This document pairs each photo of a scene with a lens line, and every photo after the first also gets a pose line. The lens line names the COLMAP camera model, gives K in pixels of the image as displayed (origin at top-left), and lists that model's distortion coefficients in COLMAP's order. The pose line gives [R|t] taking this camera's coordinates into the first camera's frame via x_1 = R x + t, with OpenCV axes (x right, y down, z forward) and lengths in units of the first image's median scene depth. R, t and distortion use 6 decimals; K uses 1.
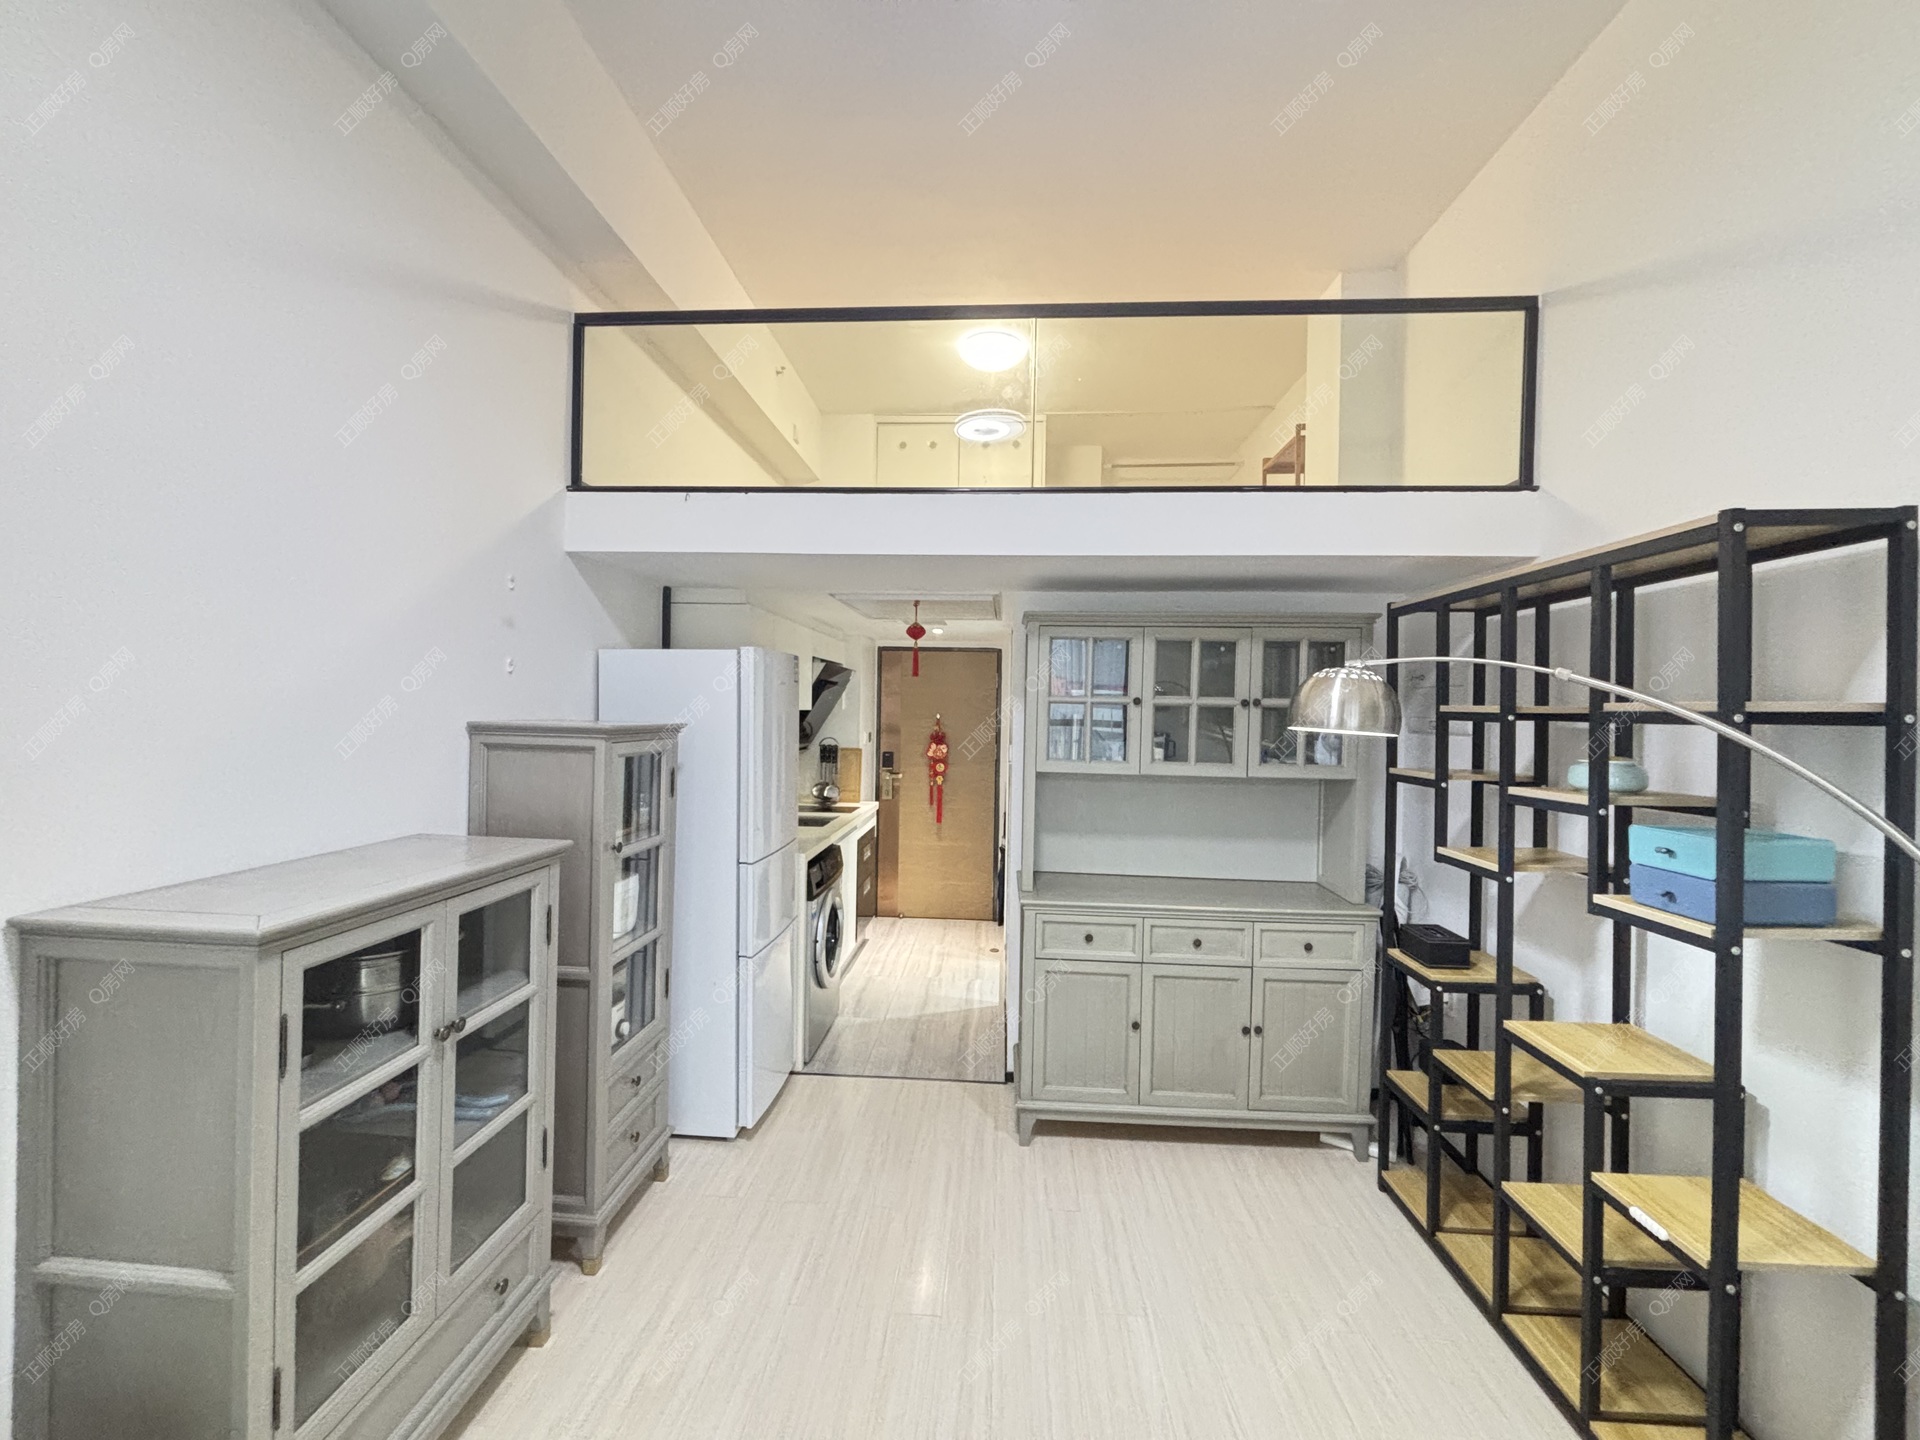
lens RADIAL K [[776.2, 0, 958.3], [0, 776.2, 708.9], [0, 0, 1]] dist [0.007890, -0.000353]
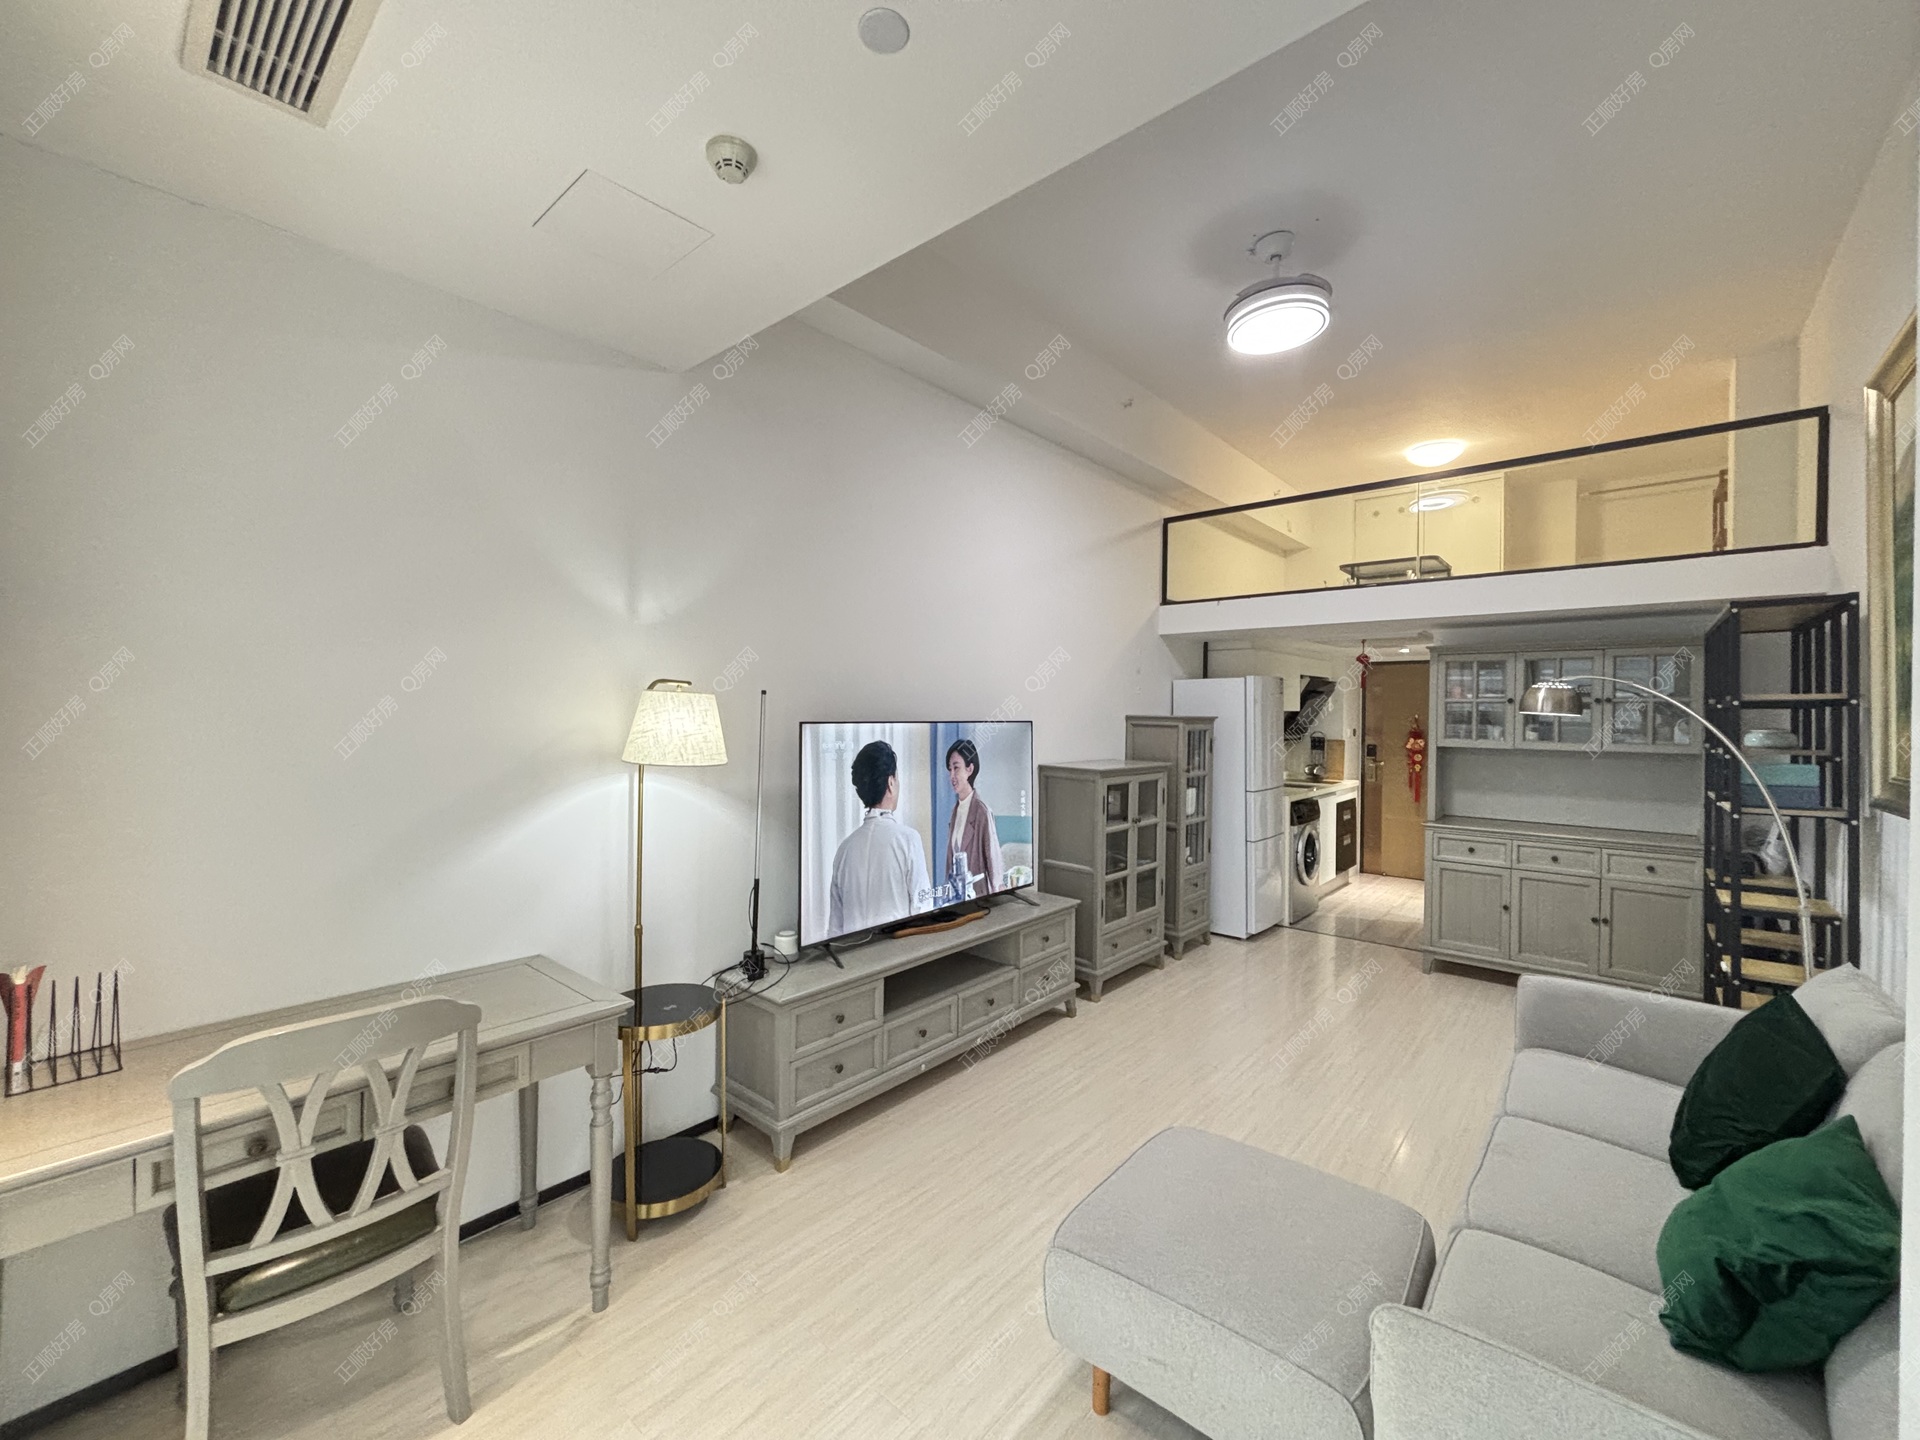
lens RADIAL K [[776.2, 0, 958.3], [0, 776.2, 719.0], [0, 0, 1]] dist [0.007890, -0.000353]
pose [[0.796906, -0.004130, -0.604089, 0.298364], [0.004870, 0.999988, -0.000412, 0.021848], [0.604083, -0.002614, 0.796917, -0.915290]]
